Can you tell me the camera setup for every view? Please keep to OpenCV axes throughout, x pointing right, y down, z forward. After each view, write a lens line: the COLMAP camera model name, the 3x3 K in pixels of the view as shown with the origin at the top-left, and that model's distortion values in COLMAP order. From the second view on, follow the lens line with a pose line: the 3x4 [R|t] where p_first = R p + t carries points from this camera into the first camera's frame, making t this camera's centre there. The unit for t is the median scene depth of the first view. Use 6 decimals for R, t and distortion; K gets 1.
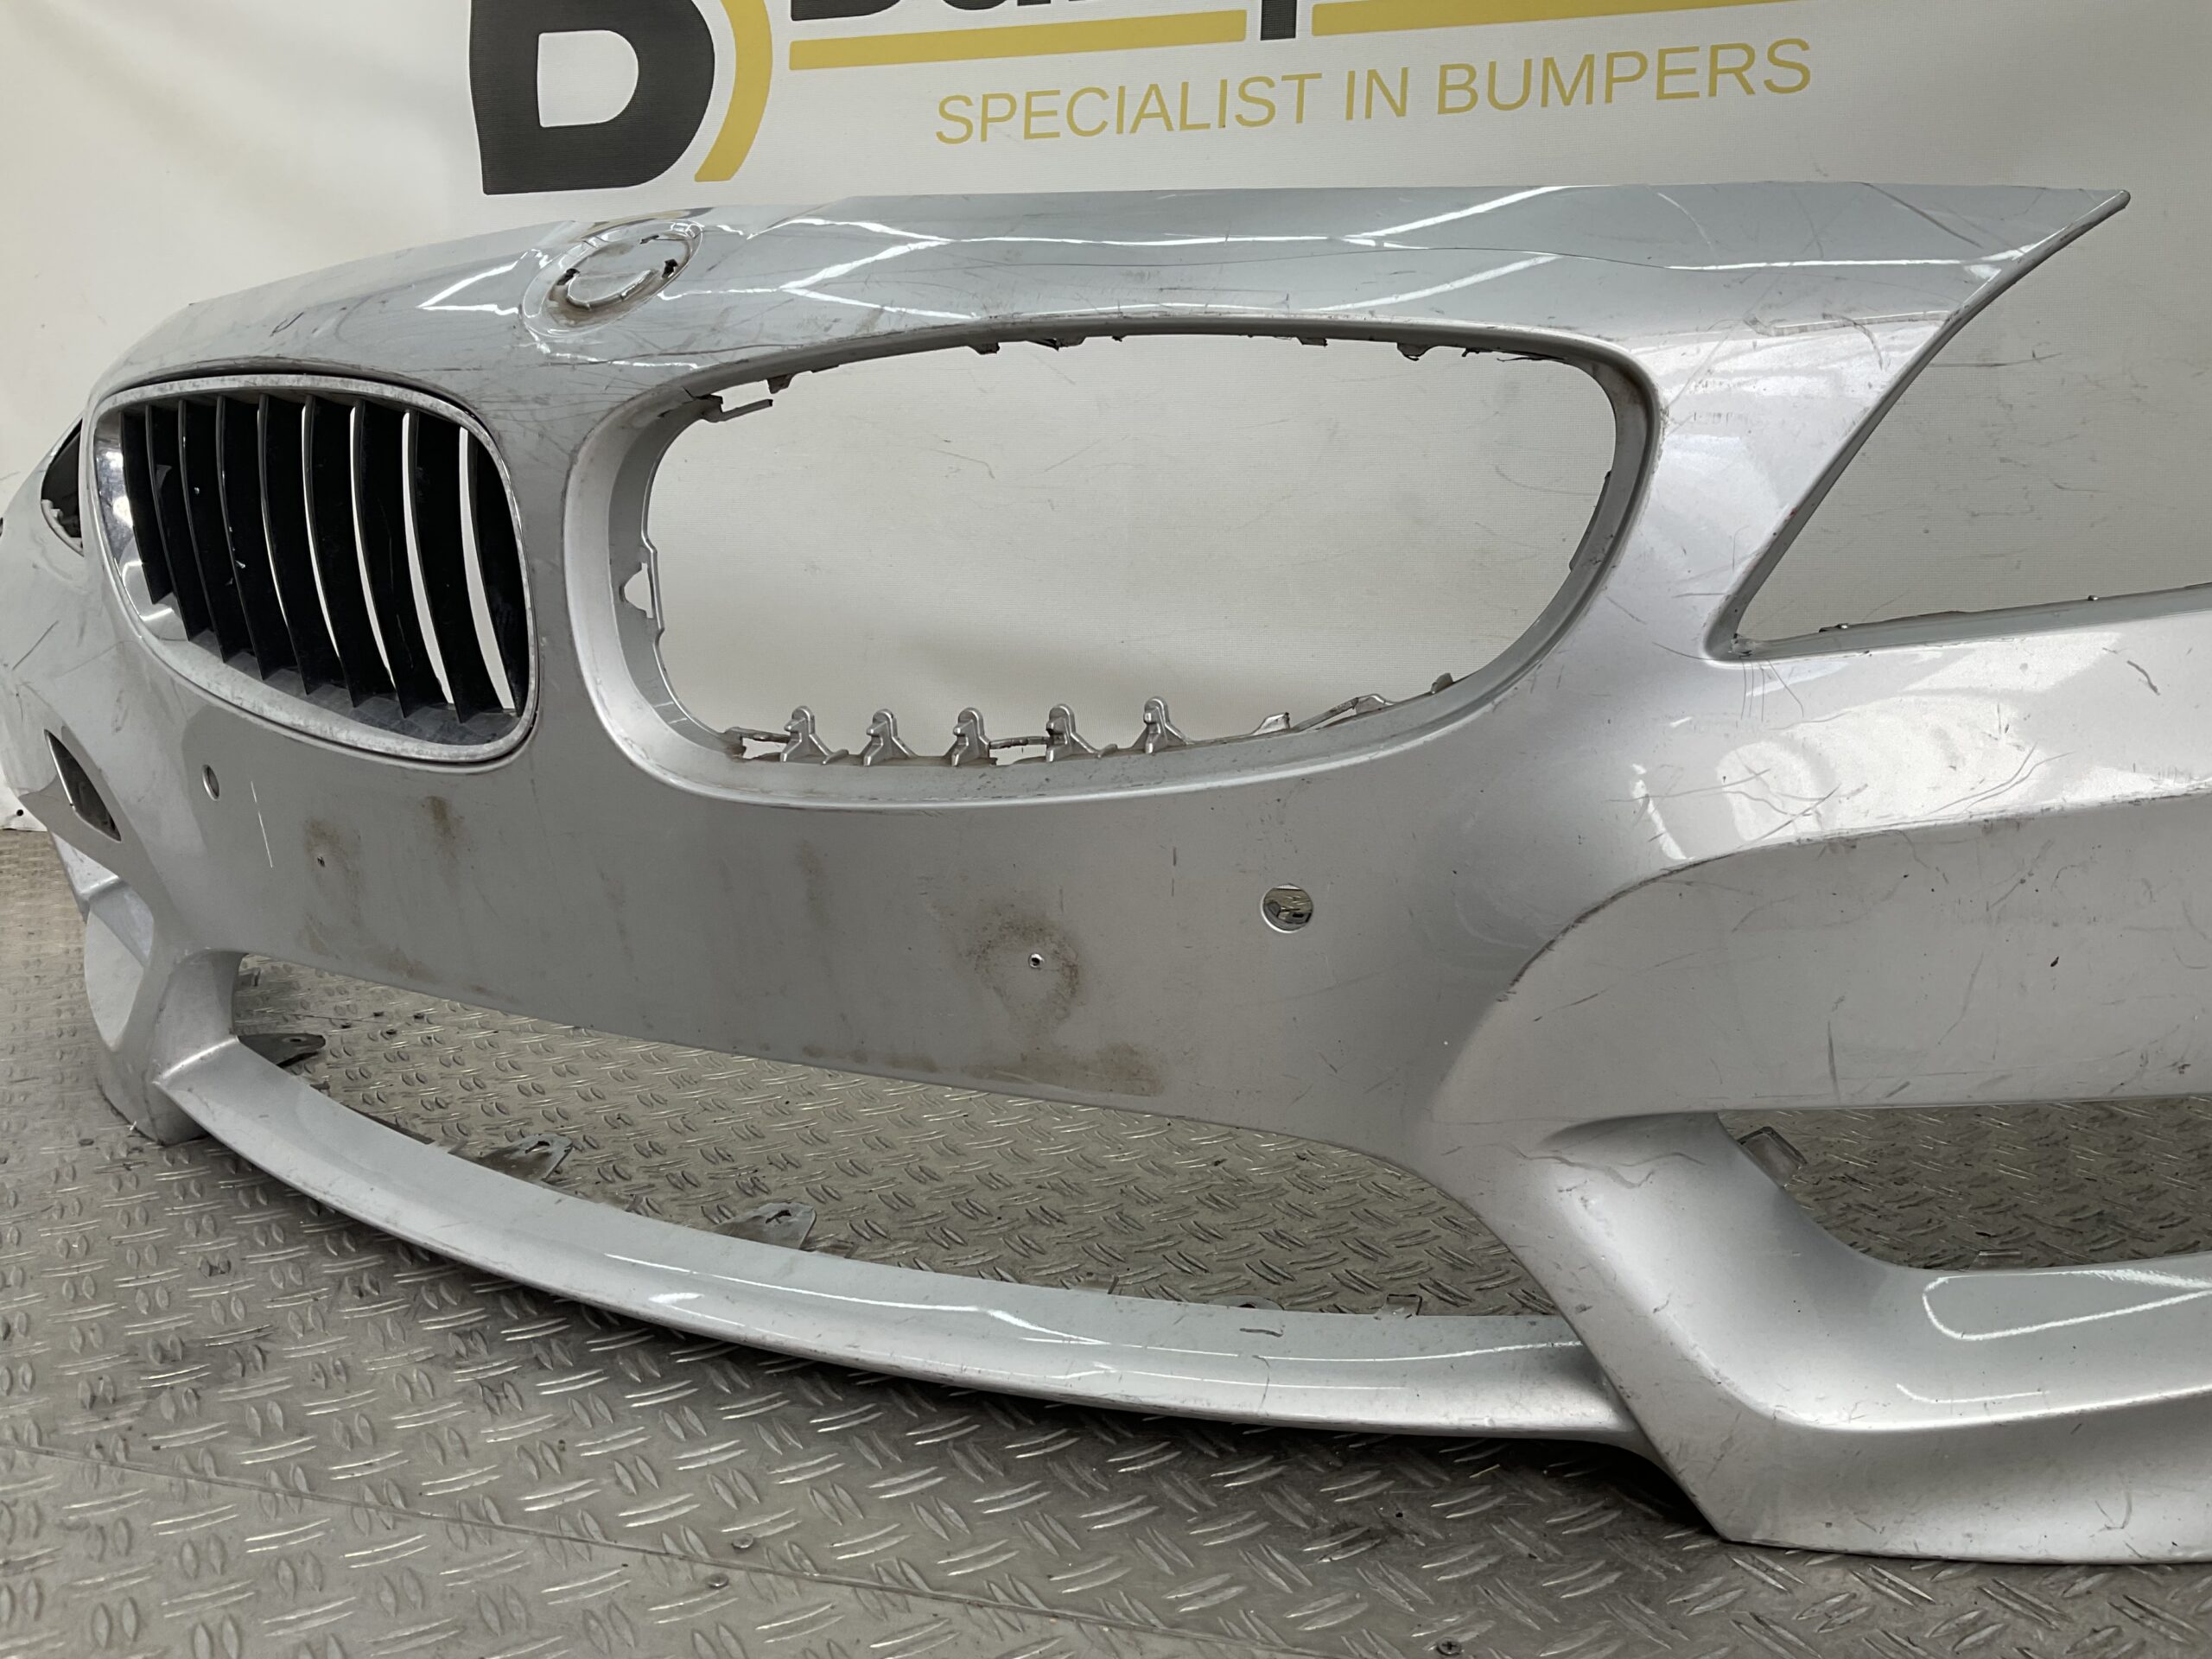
lens RADIAL K [[1837.1, 0, 1102.3], [0, 1837.1, 829.3], [0, 0, 1]] dist [0.066984, -0.130450]
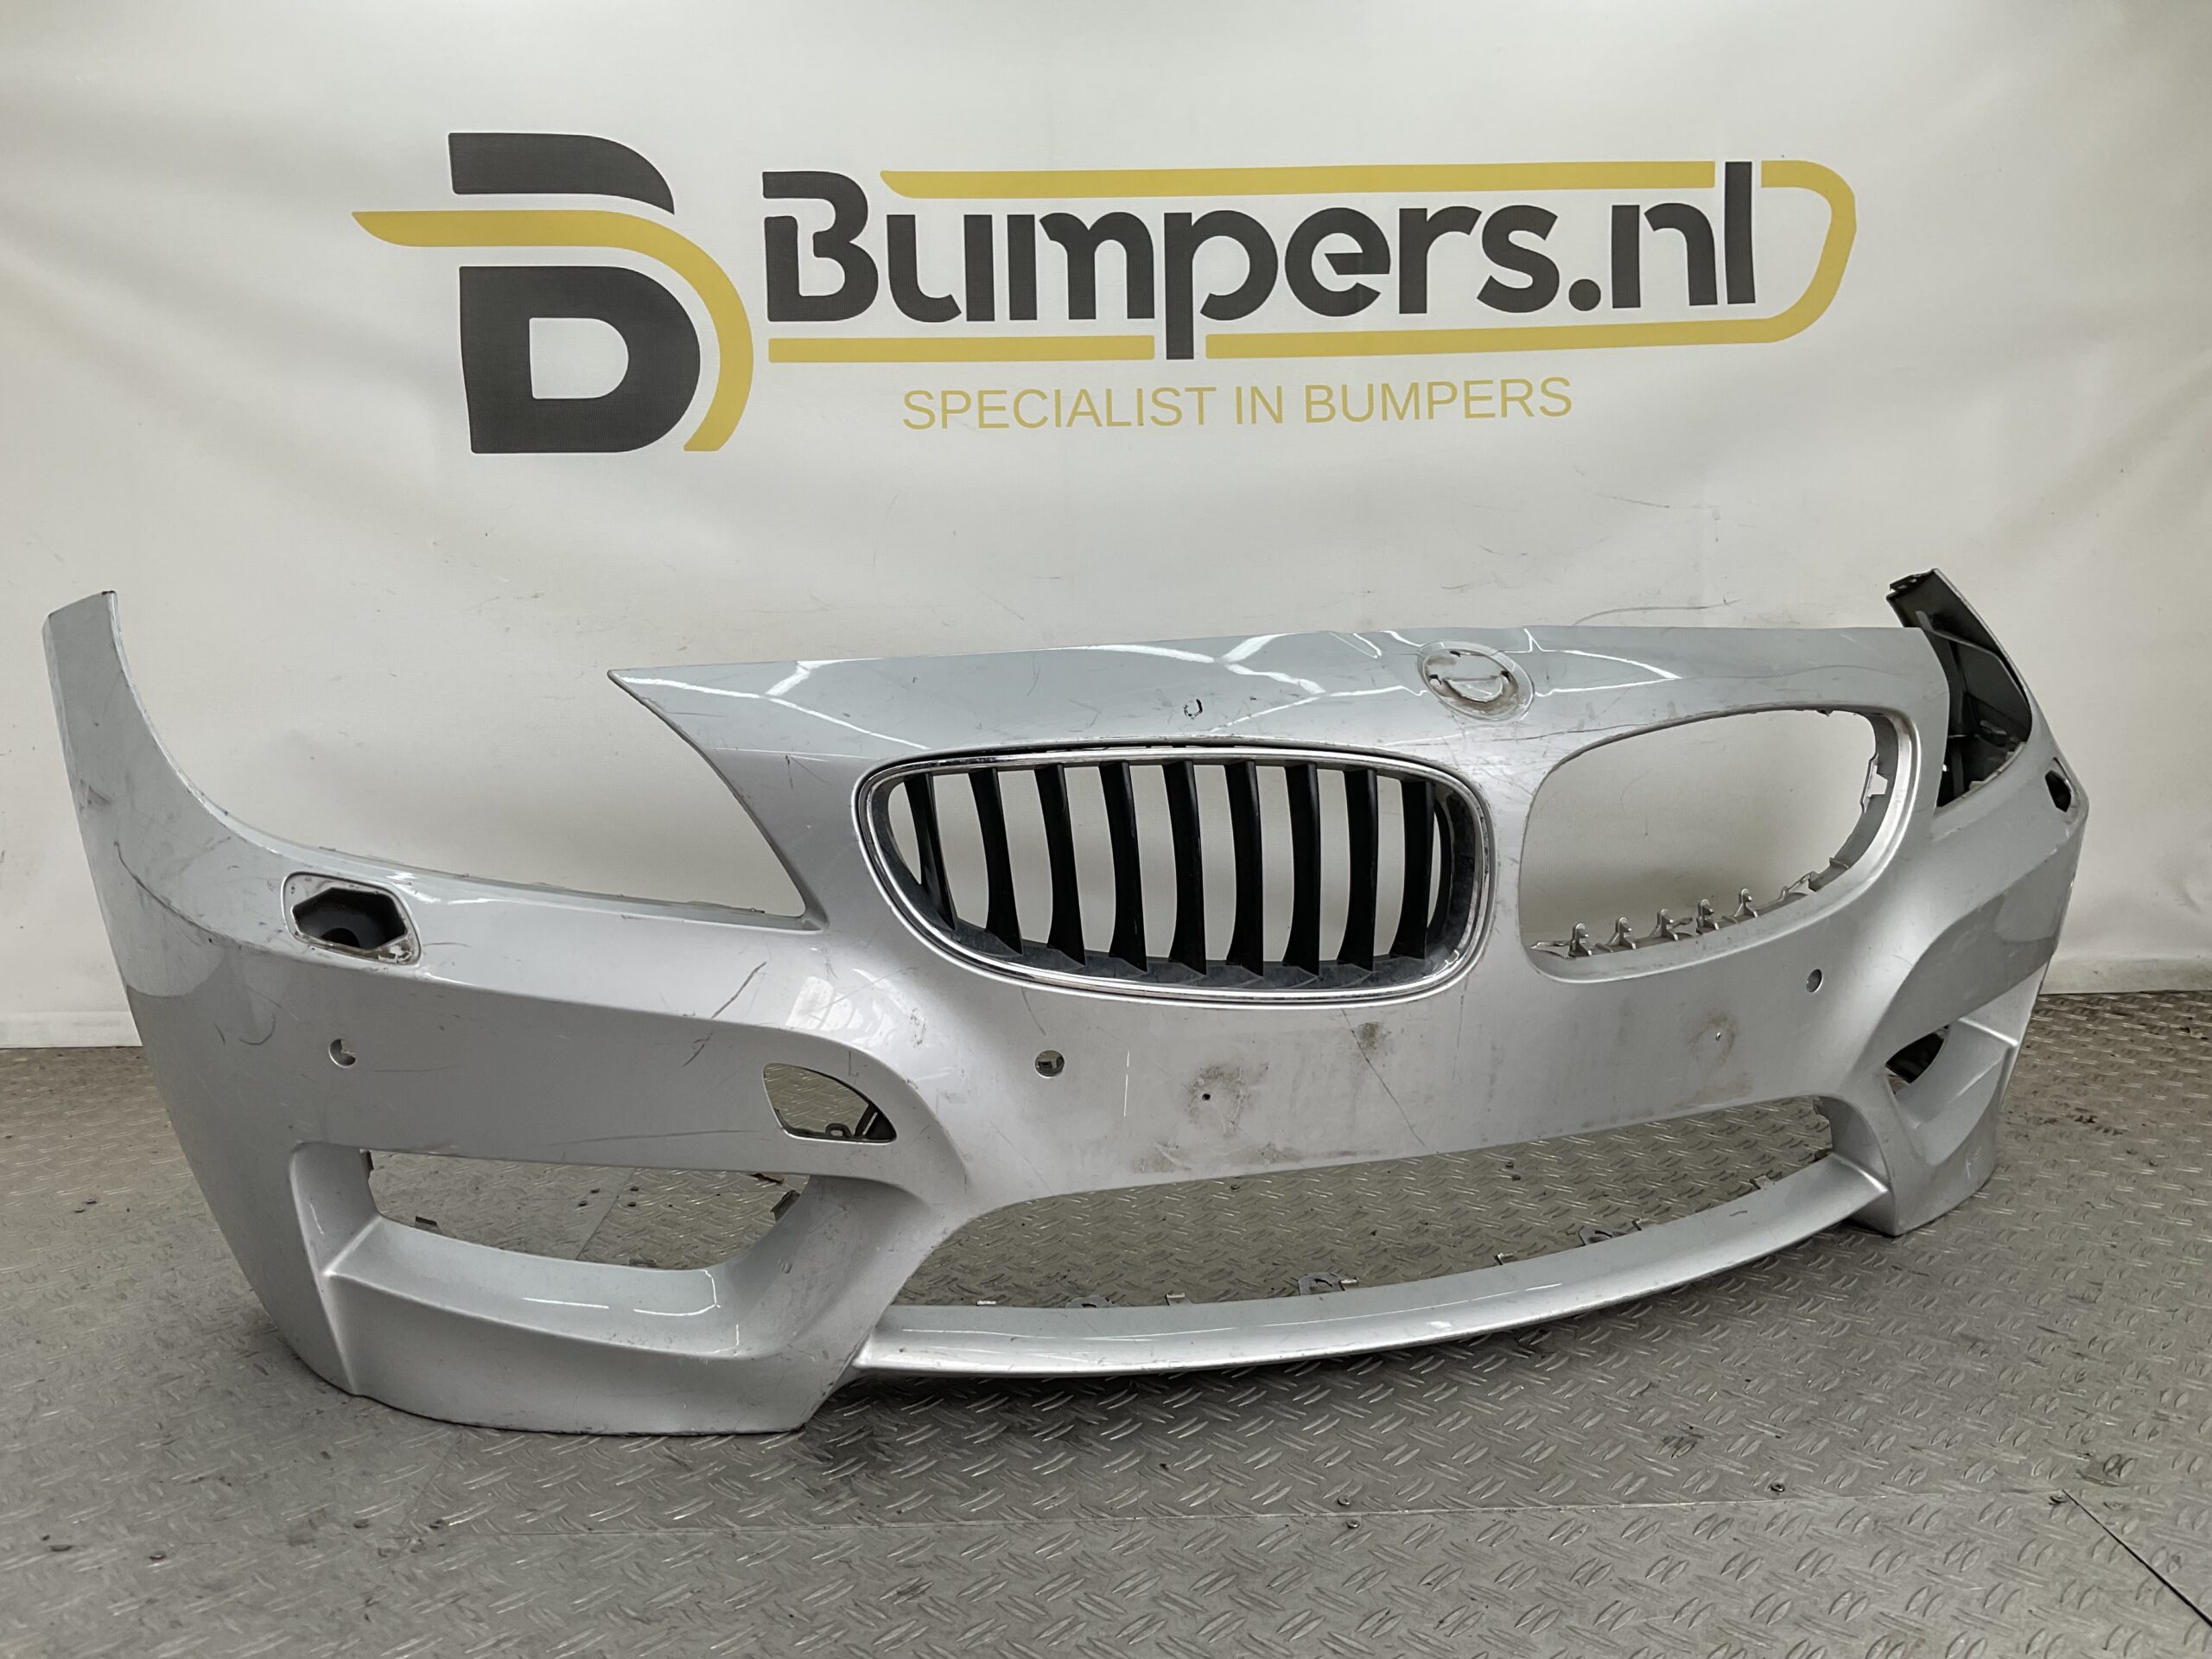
lens RADIAL K [[1837.1, 0, 1110.5], [0, 1837.1, 818.3], [0, 0, 1]] dist [0.066984, -0.130450]
pose [[0.957478, -0.050483, 0.284055, -0.685750], [0.063341, 0.997333, -0.036258, -0.130076], [-0.281467, 0.052709, 0.958122, -0.417701]]
